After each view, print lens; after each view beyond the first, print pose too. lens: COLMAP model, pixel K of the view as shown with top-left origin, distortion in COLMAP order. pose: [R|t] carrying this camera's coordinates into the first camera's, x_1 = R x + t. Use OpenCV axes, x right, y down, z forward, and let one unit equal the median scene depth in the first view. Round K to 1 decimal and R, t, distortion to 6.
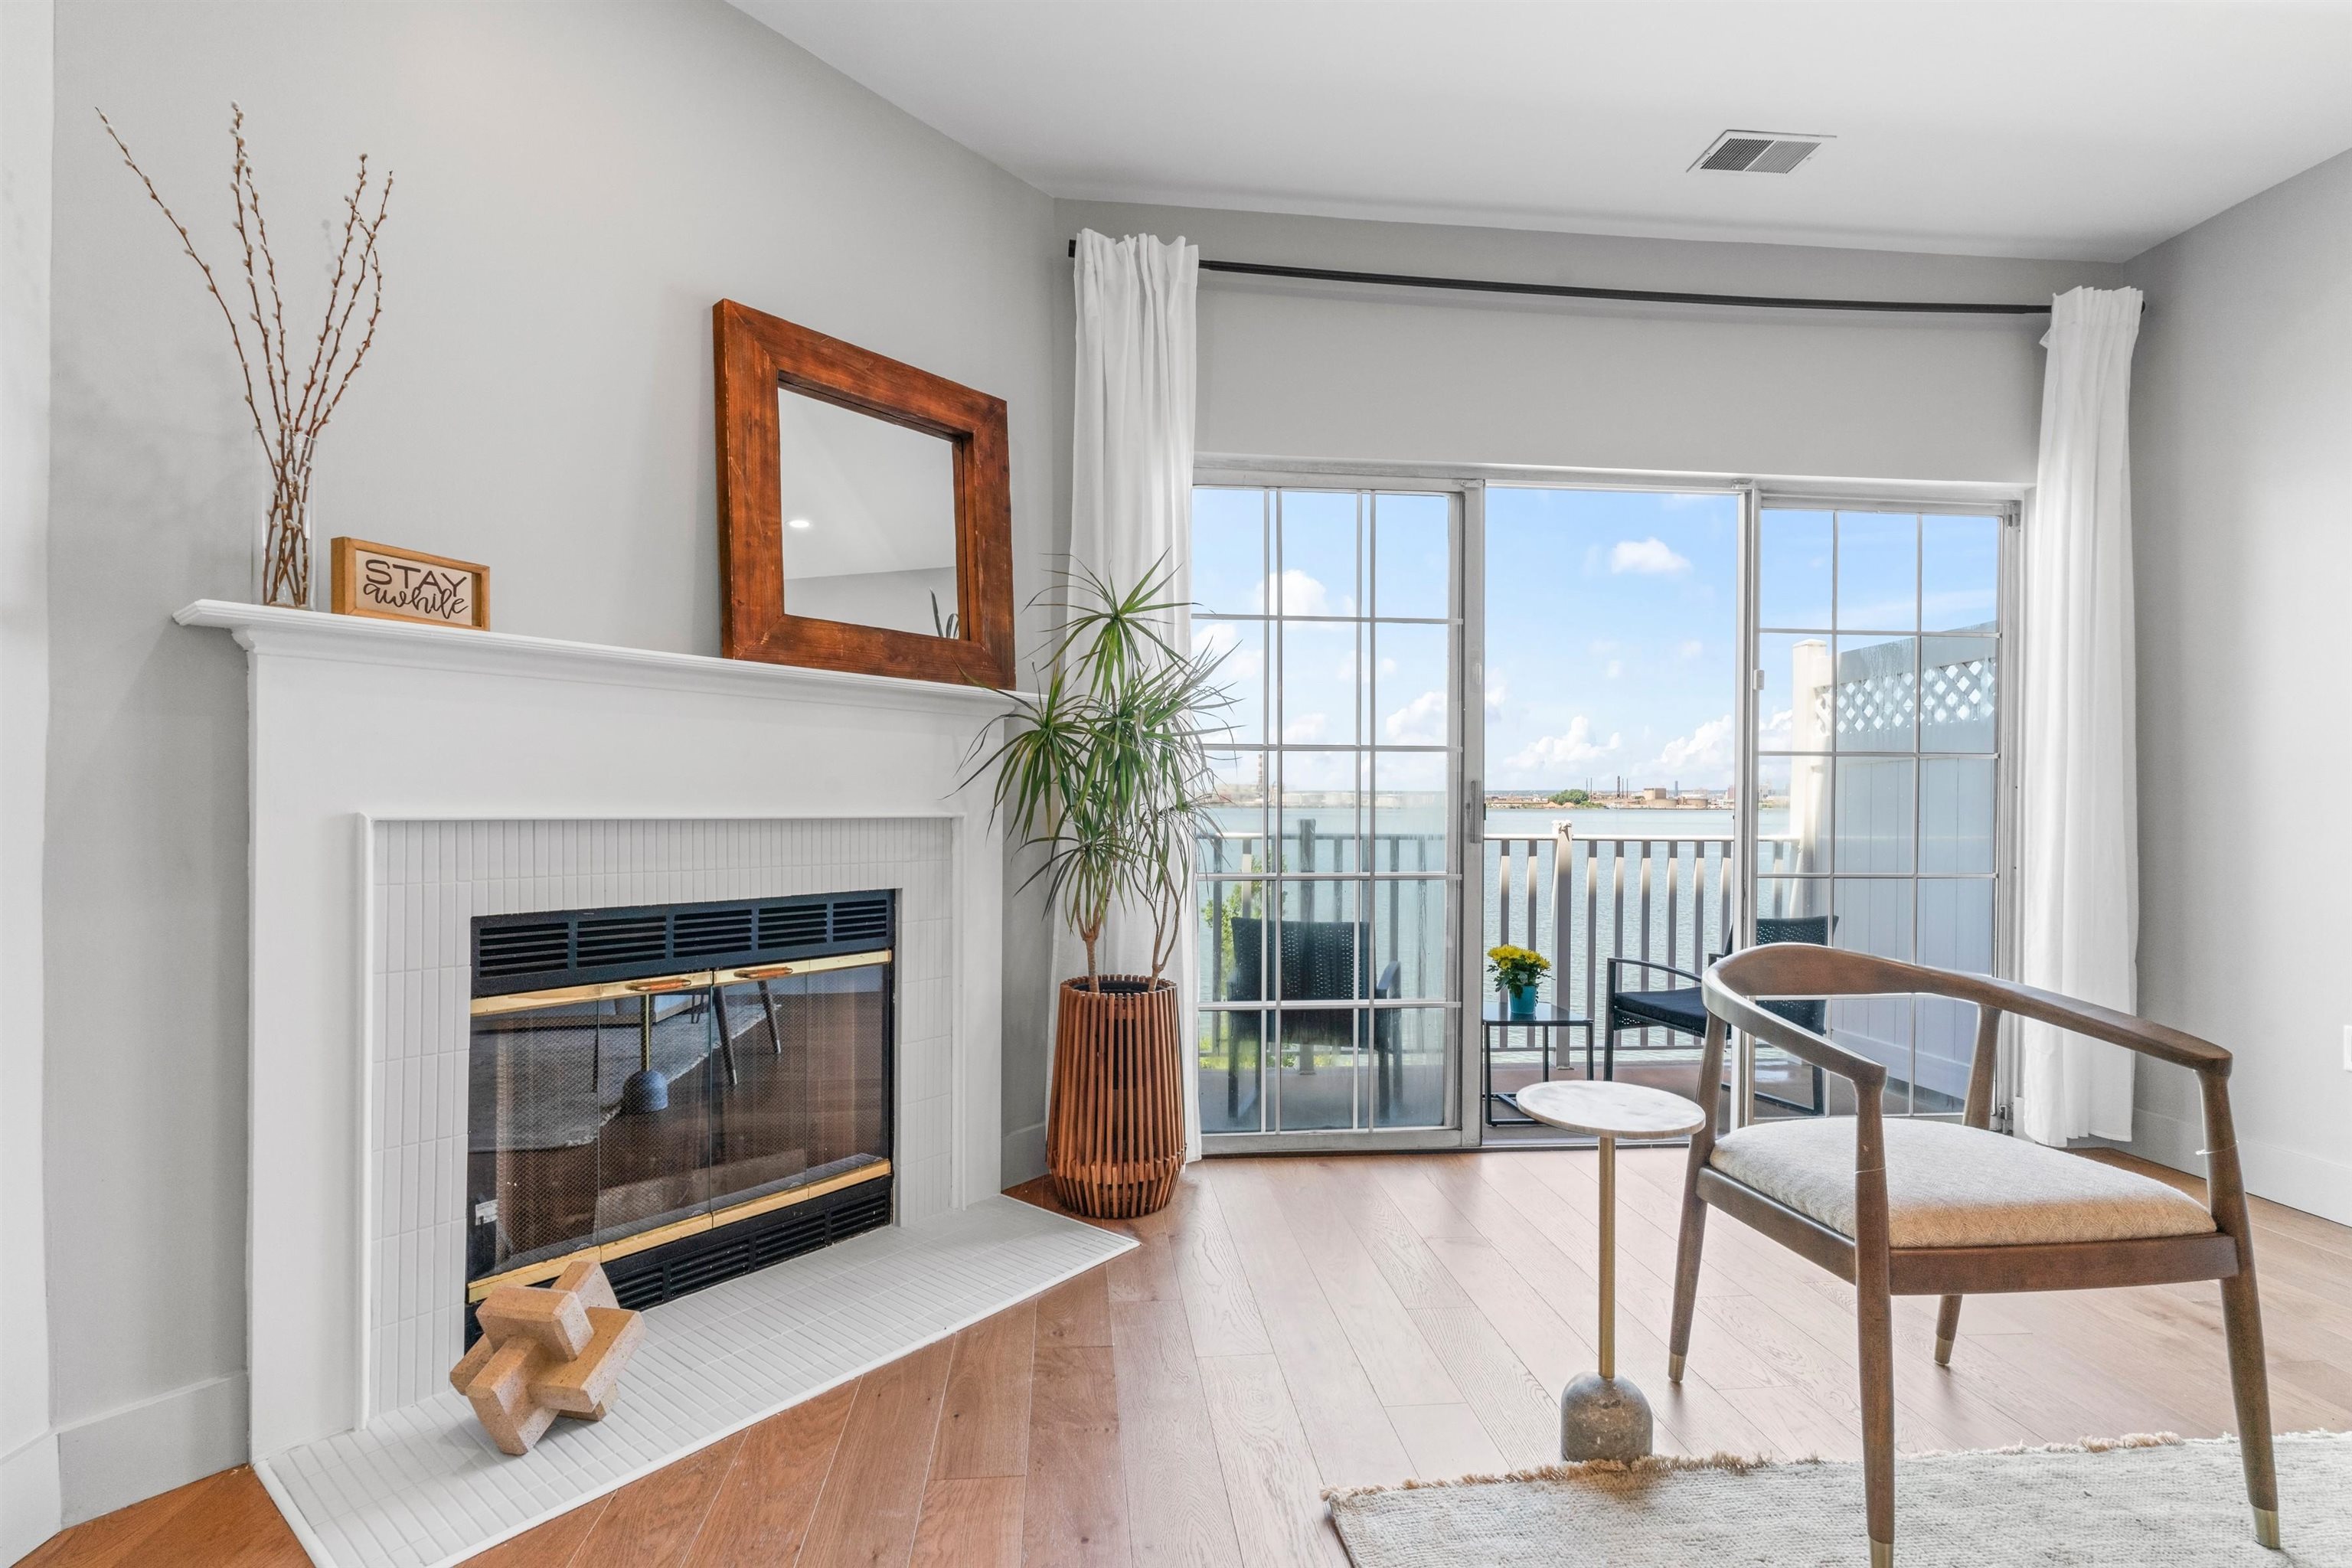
lens RADIAL K [[1113.0, 0, 1191.3], [0, 1113.0, 809.2], [0, 0, 1]] dist [0.006664, -0.001329]
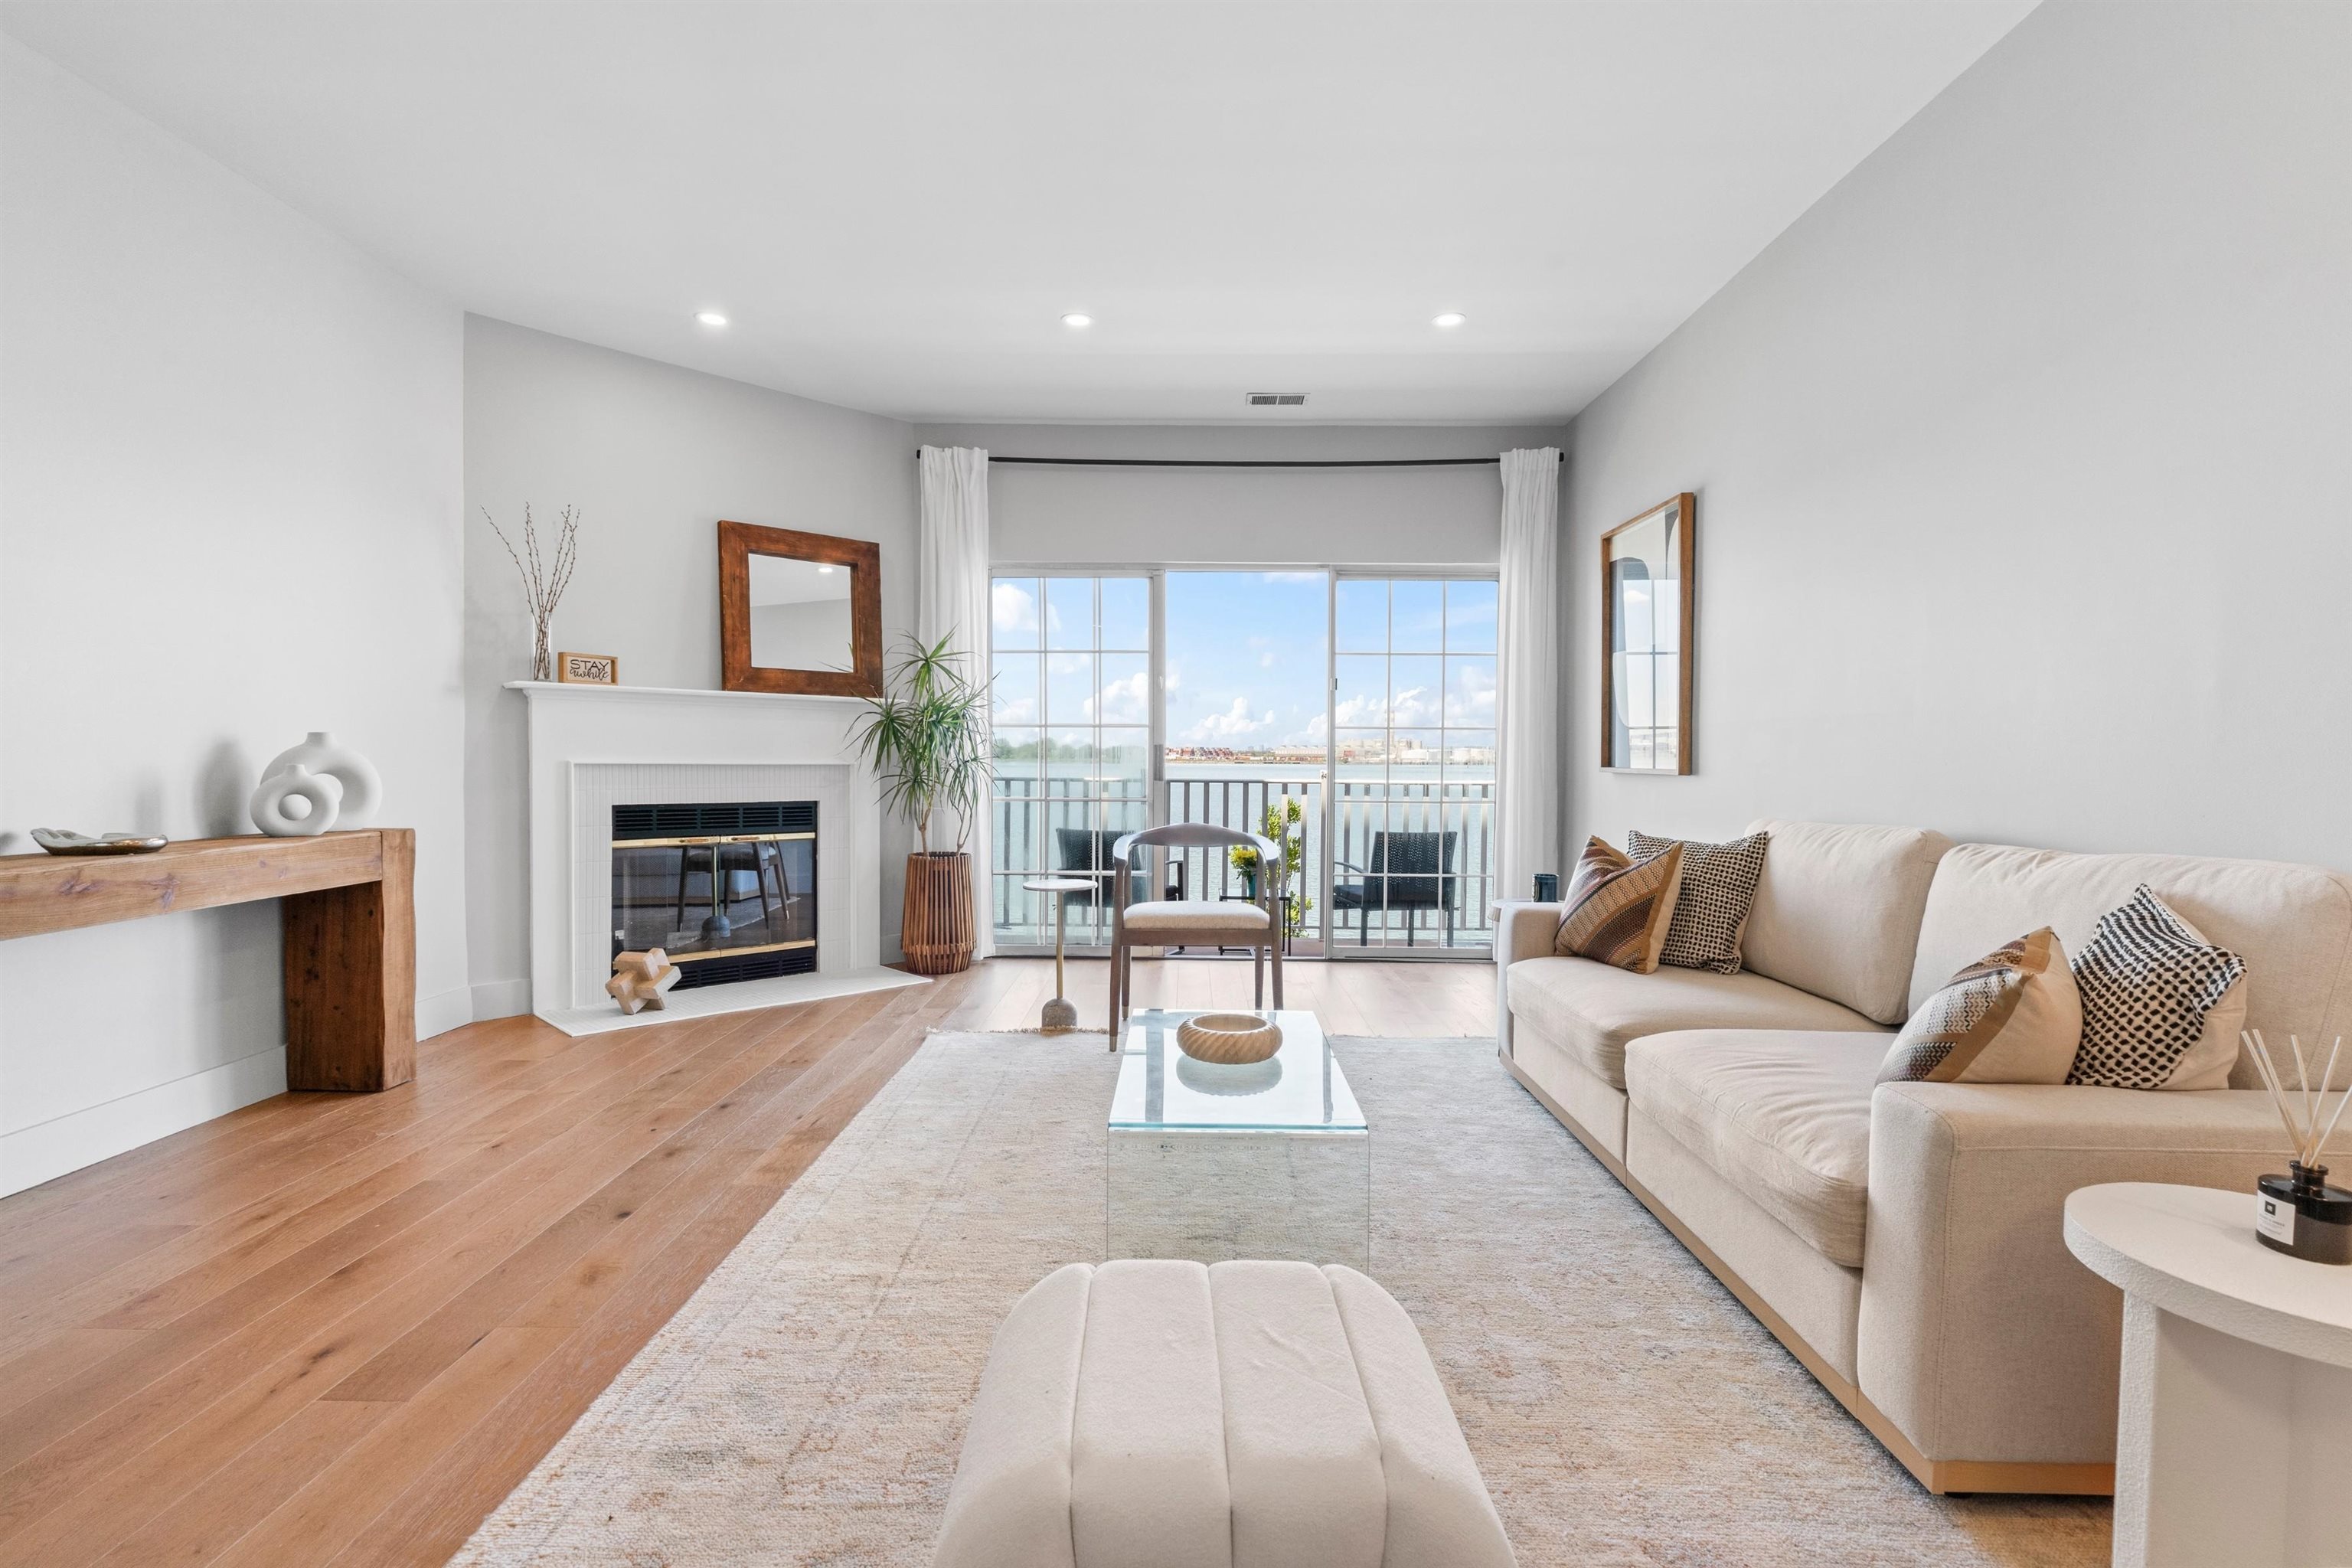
lens RADIAL K [[1113.0, 0, 1173.8], [0, 1113.0, 785.3], [0, 0, 1]] dist [0.006664, -0.001329]
pose [[0.993750, 0.002651, -0.111594, 0.576187], [-0.000480, 0.999810, 0.019484, 0.005374], [0.111624, -0.019308, 0.993563, -0.872295]]
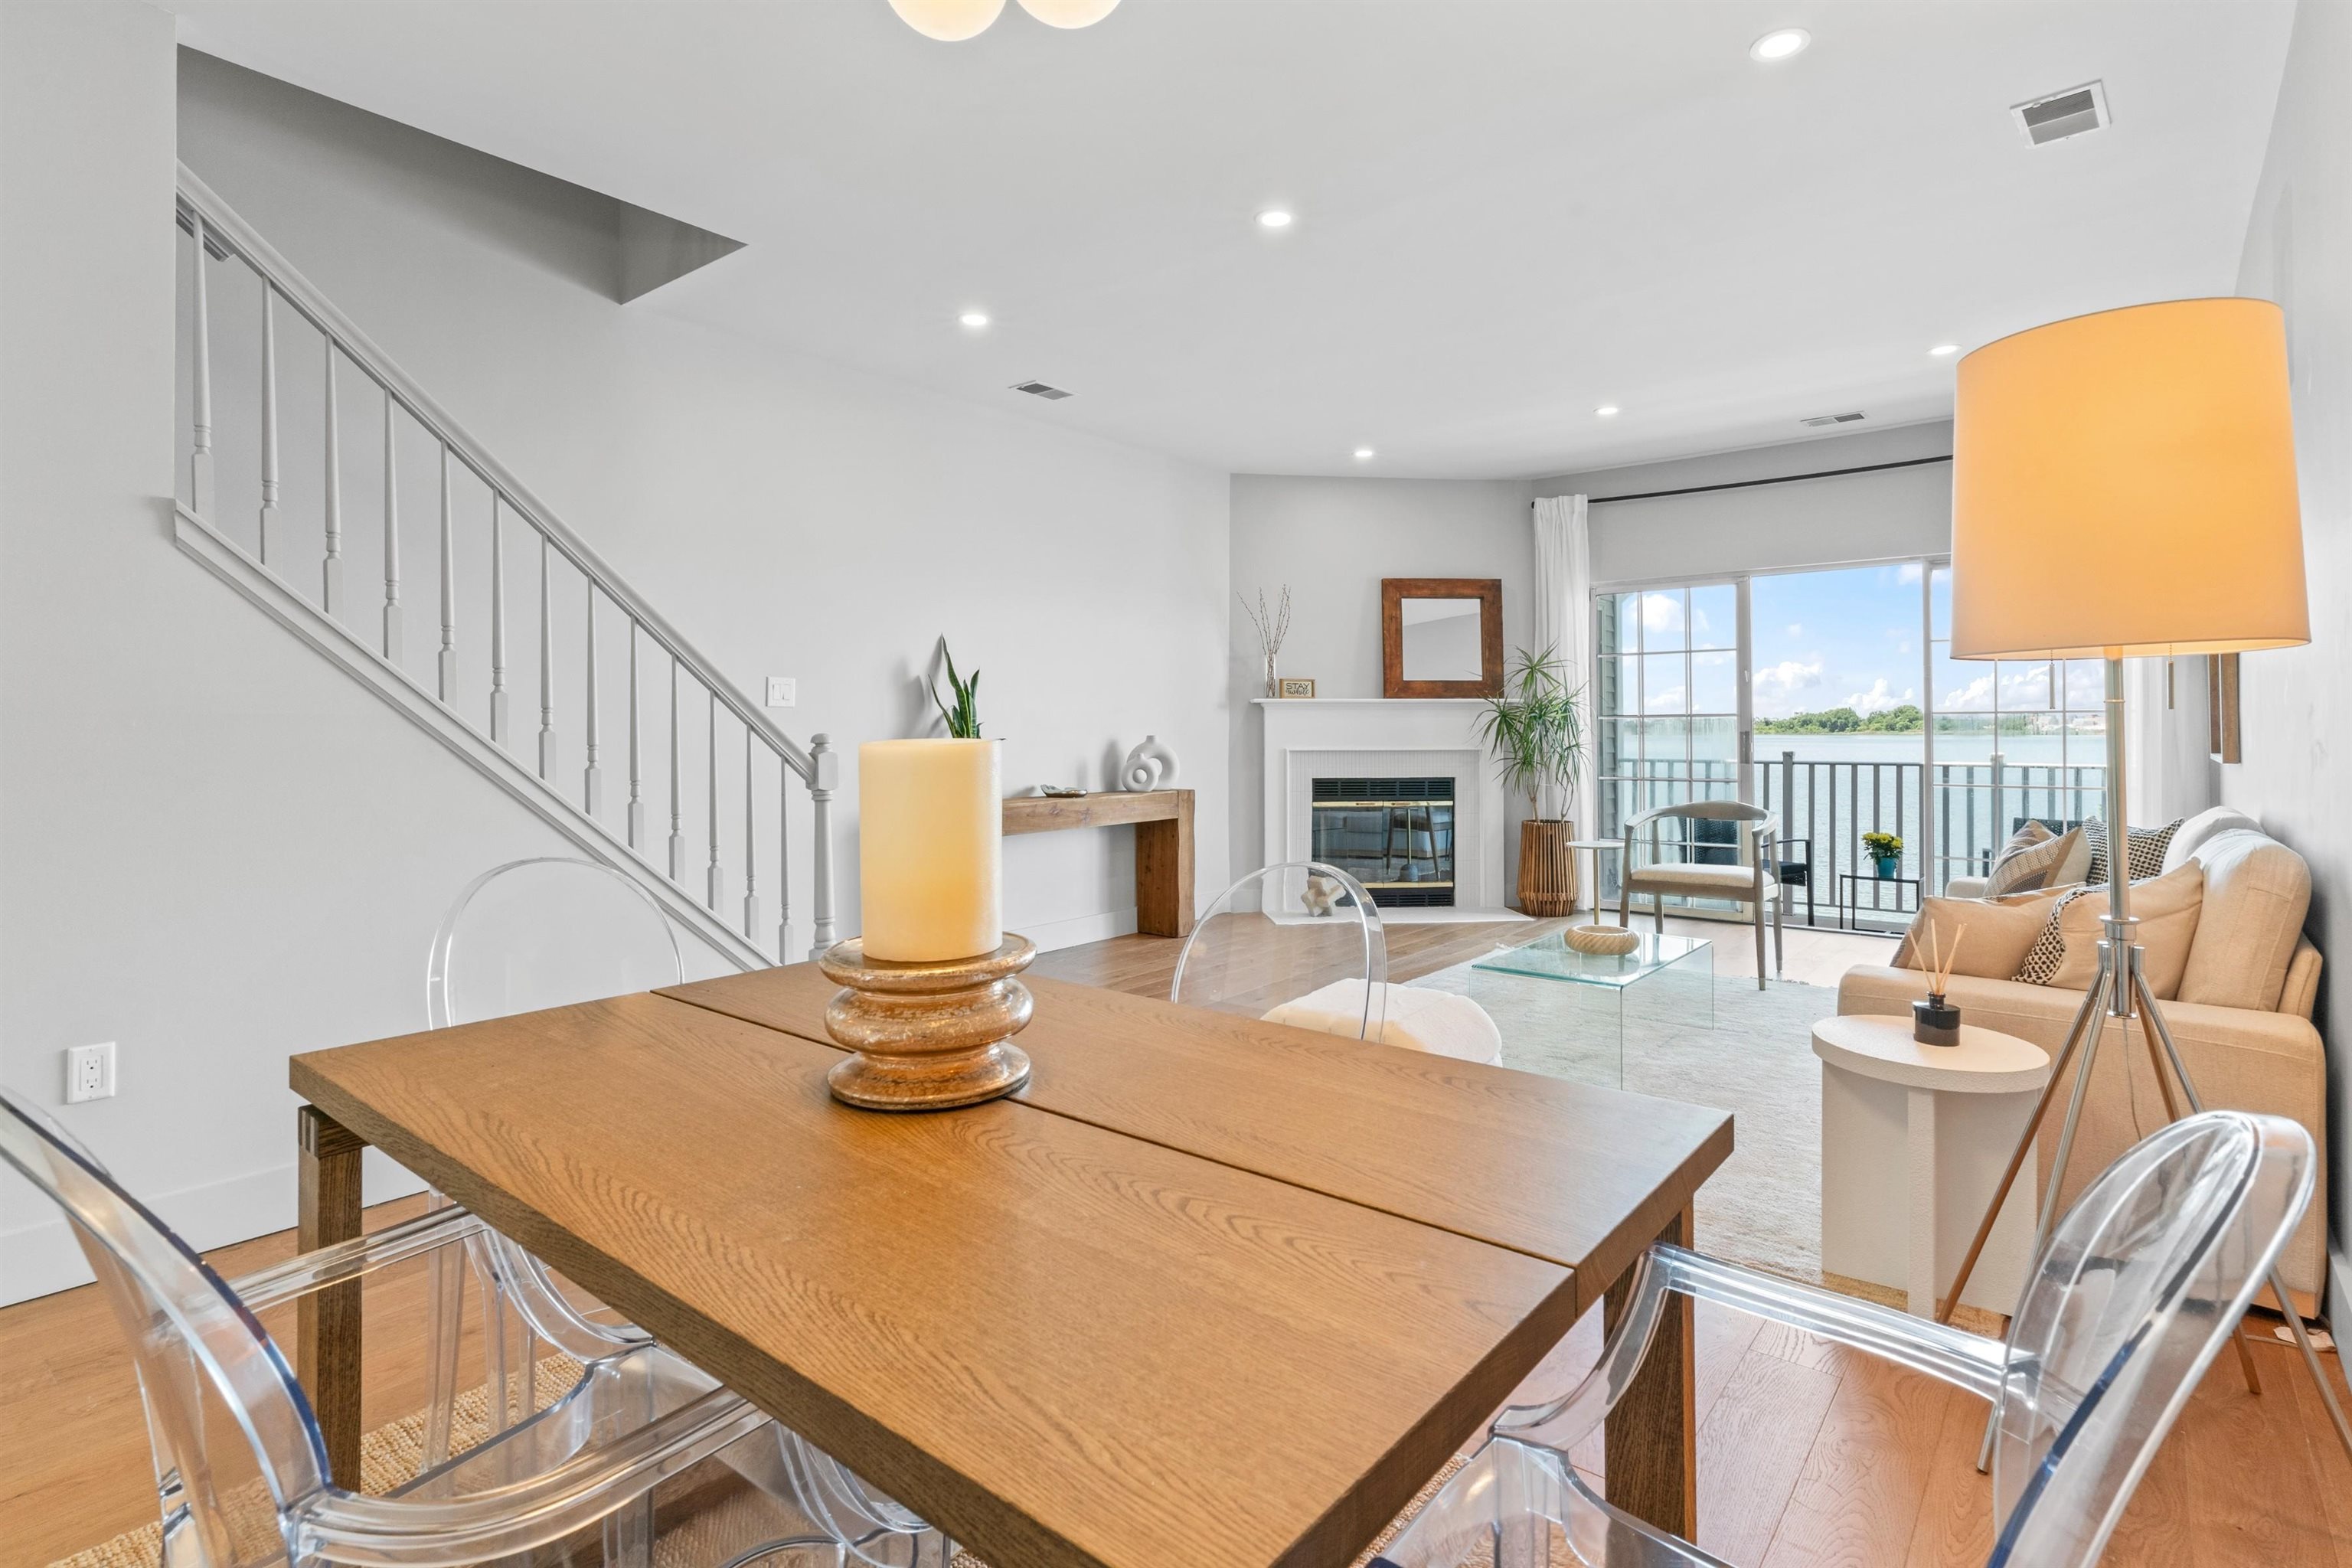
lens RADIAL K [[1113.0, 0, 1200.0], [0, 1113.0, 718.0], [0, 0, 1]] dist [0.006664, -0.001329]
pose [[0.723082, -0.018088, -0.690525, 1.108488], [0.005417, 0.999775, -0.020517, -0.016726], [0.690741, 0.011095, 0.723017, -1.296037]]
